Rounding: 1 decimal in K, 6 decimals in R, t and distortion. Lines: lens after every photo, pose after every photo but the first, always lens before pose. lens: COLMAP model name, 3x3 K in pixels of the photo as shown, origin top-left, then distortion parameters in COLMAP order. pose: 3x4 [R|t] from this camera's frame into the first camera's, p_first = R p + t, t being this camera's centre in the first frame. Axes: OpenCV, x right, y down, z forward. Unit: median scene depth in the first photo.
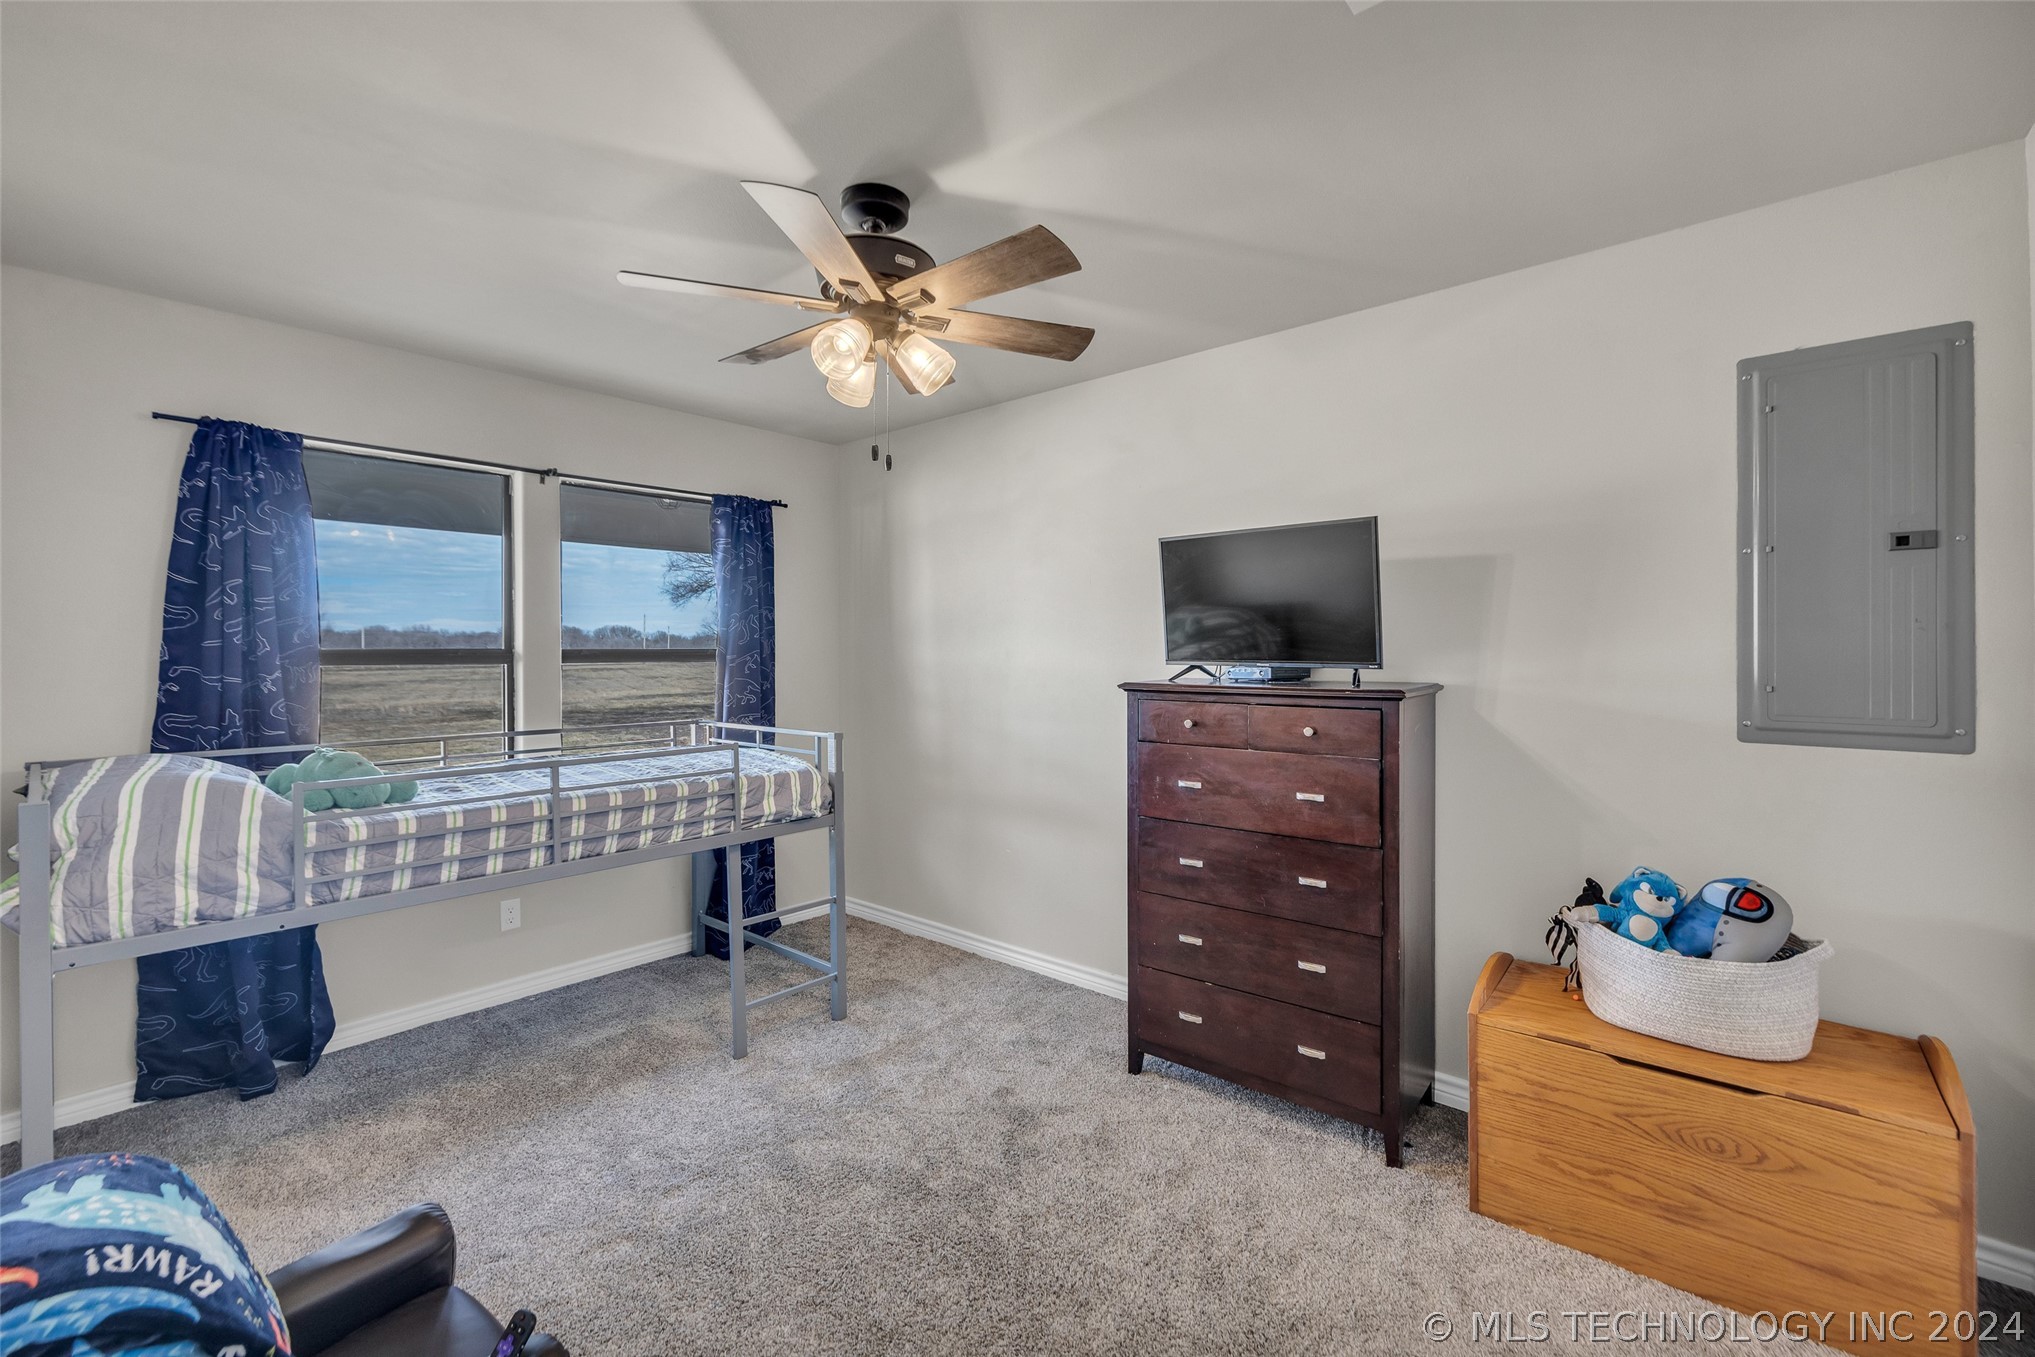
lens RADIAL K [[851.1, 0, 1015.3], [0, 851.1, 647.5], [0, 0, 1]] dist [-0.001109, 0.000513]
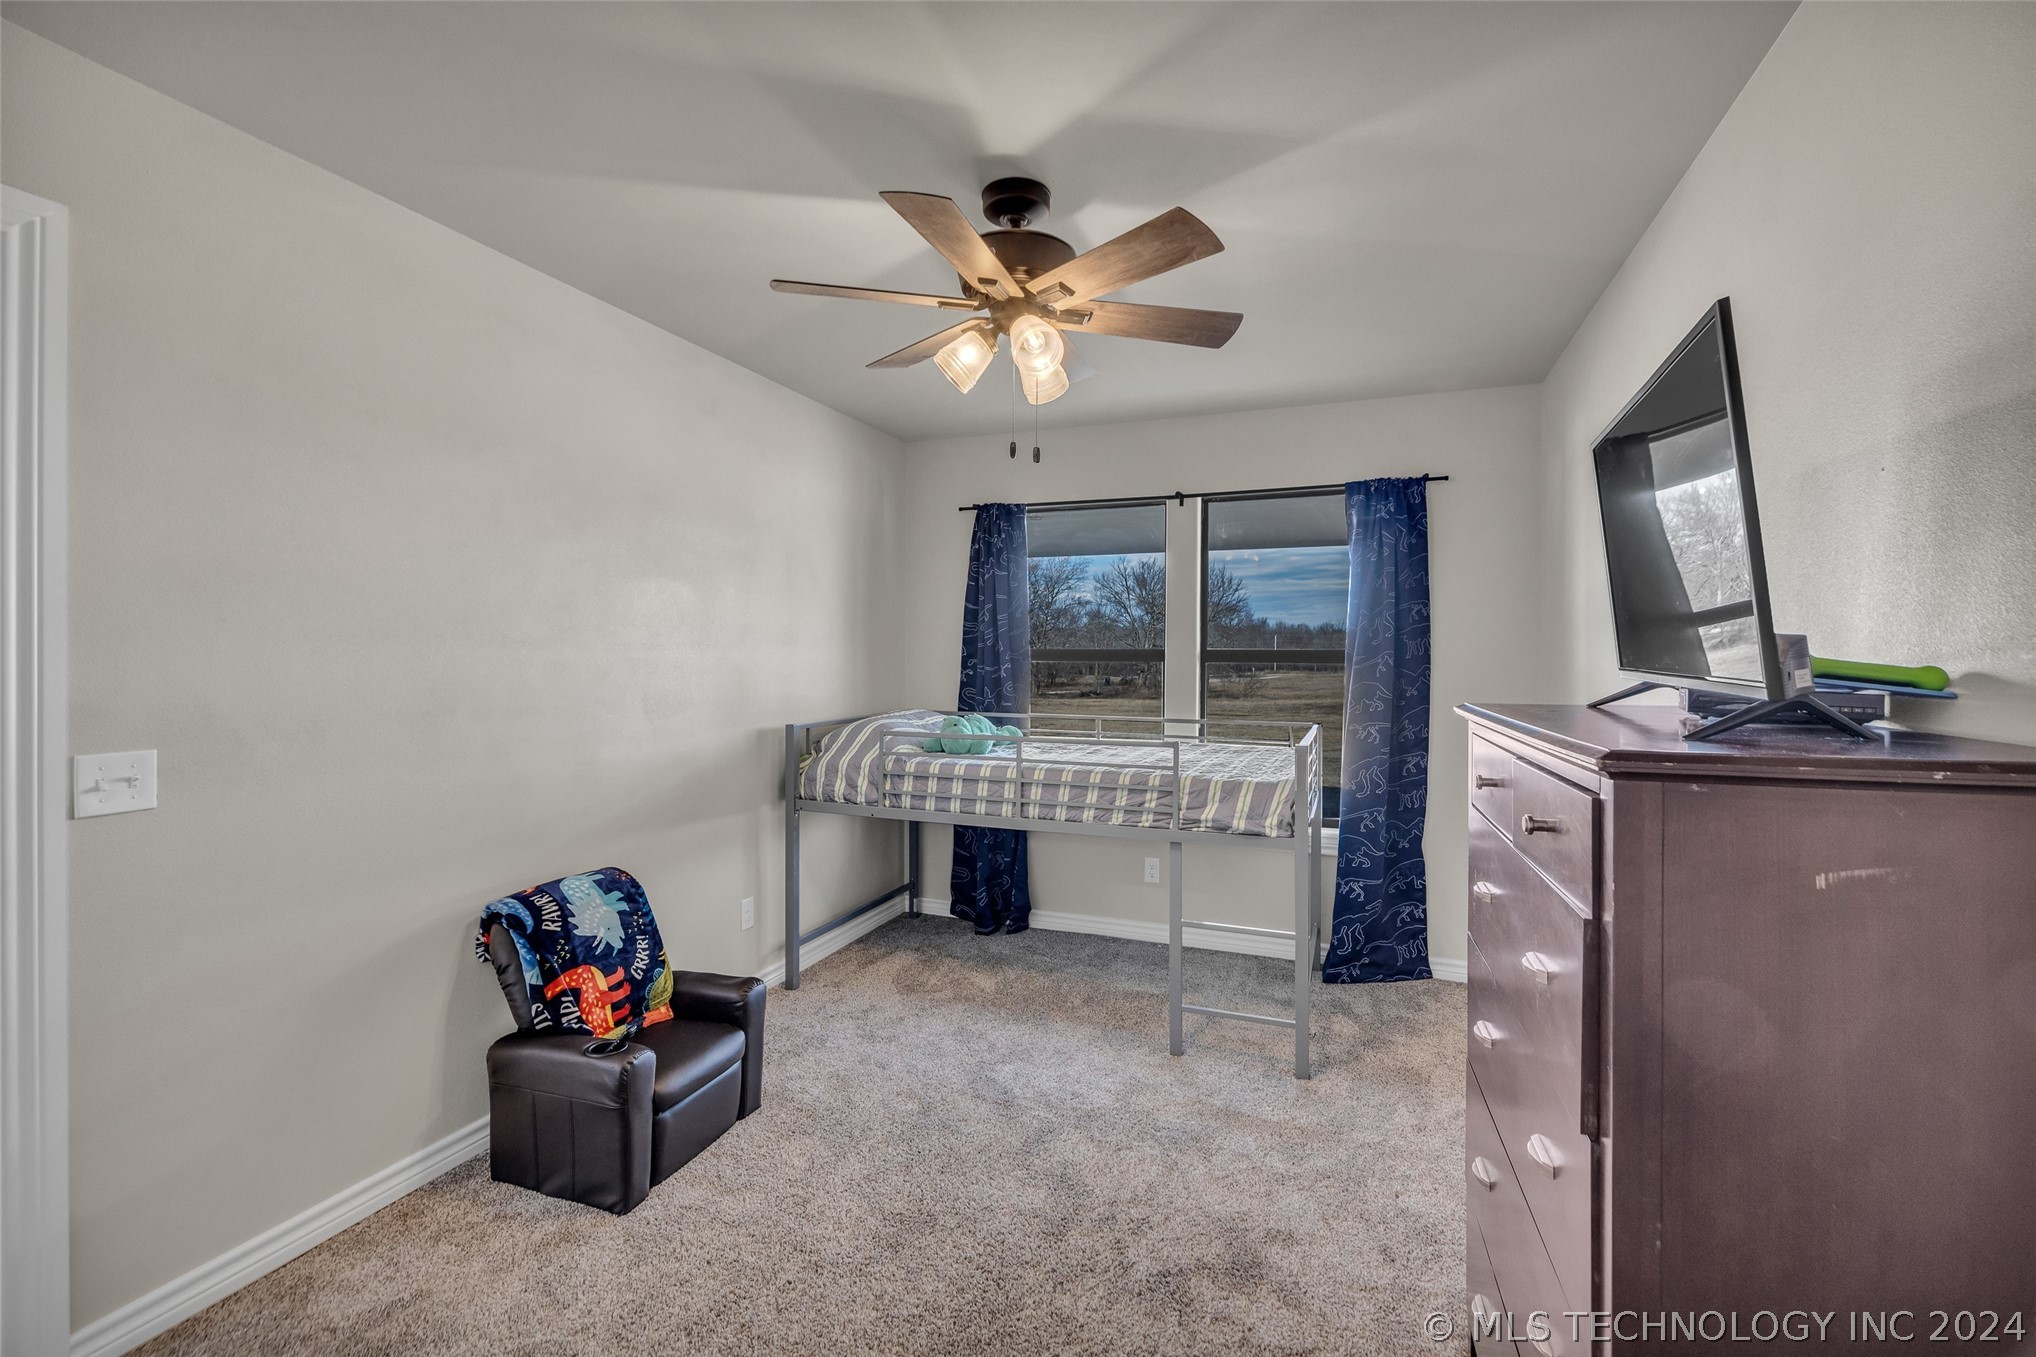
lens RADIAL K [[858.0, 0, 1018.0], [0, 858.0, 652.9], [0, 0, 1]] dist [-0.001802, 0.000422]
pose [[0.348512, 0.004401, -0.937294, 0.592436], [-0.001190, 0.999990, 0.004252, 0.002543], [0.937304, -0.000366, 0.348513, 0.498741]]
